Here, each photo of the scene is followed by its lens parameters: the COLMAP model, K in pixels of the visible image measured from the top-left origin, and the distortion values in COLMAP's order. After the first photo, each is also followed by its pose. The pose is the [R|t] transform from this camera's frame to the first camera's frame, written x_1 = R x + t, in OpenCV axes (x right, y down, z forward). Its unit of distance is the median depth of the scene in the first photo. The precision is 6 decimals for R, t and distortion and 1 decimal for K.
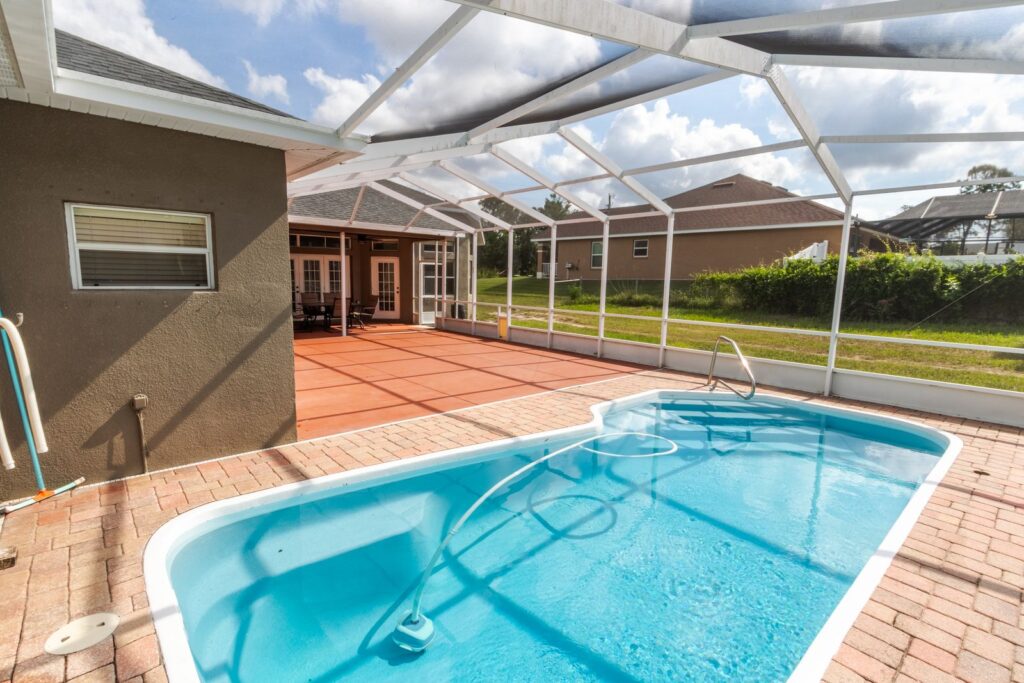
lens RADIAL K [[474.1, 0, 512.0], [0, 474.1, 341.5], [0, 0, 1]] dist [0.001828, 0.000329]
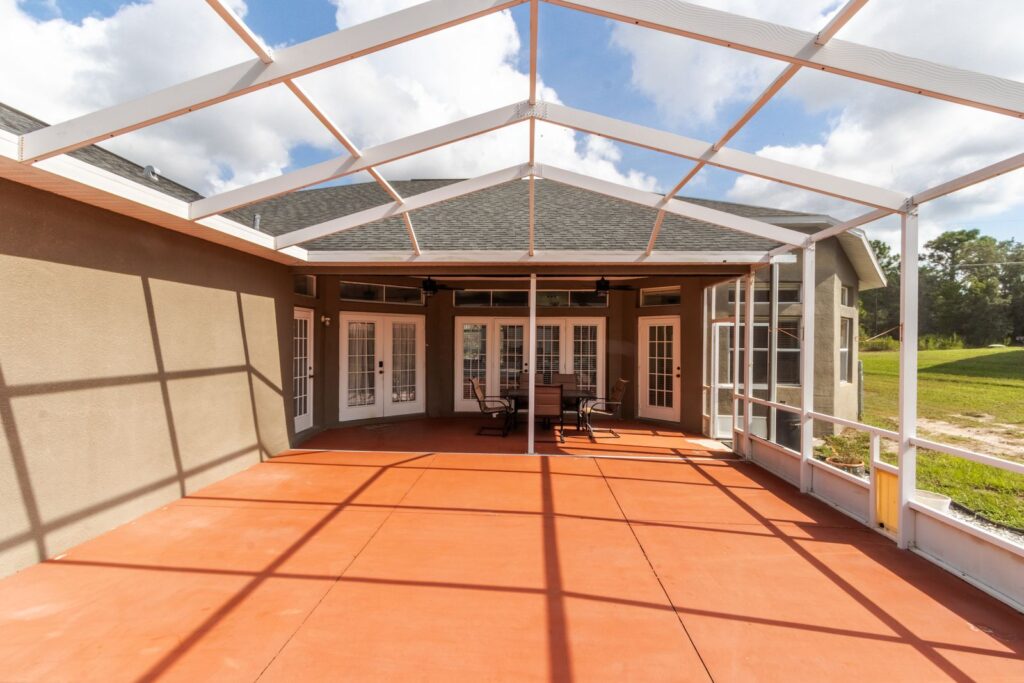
lens RADIAL K [[474.1, 0, 512.0], [0, 474.1, 341.5], [0, 0, 1]] dist [0.001828, 0.000329]
pose [[0.697831, -0.010098, -0.716191, 0.031370], [-0.095758, 0.989609, -0.107256, -0.065446], [0.709832, 0.143427, 0.689613, 0.463889]]
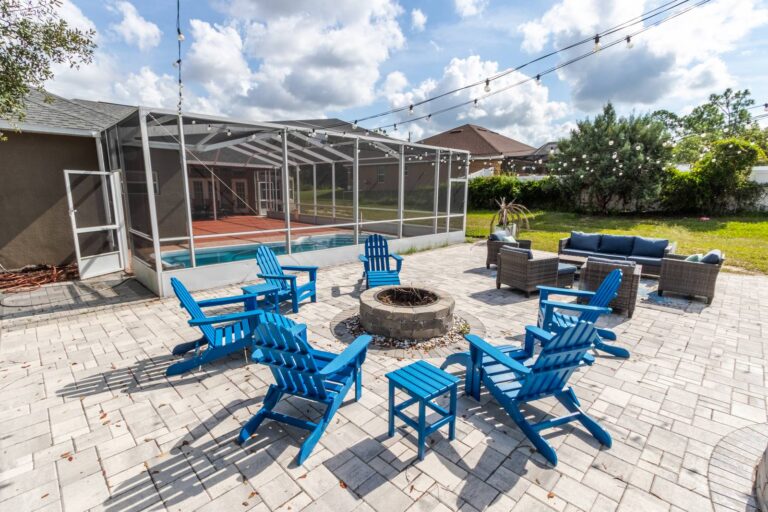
lens RADIAL K [[355.6, 0, 384.0], [0, 355.6, 256.0], [0, 0, 1]] dist [0.001828, 0.000329]
pose [[0.998028, -0.021430, 0.059002, 0.206926], [0.018246, 0.998375, 0.053988, 0.056671], [-0.060063, -0.052805, 0.996797, -0.426765]]
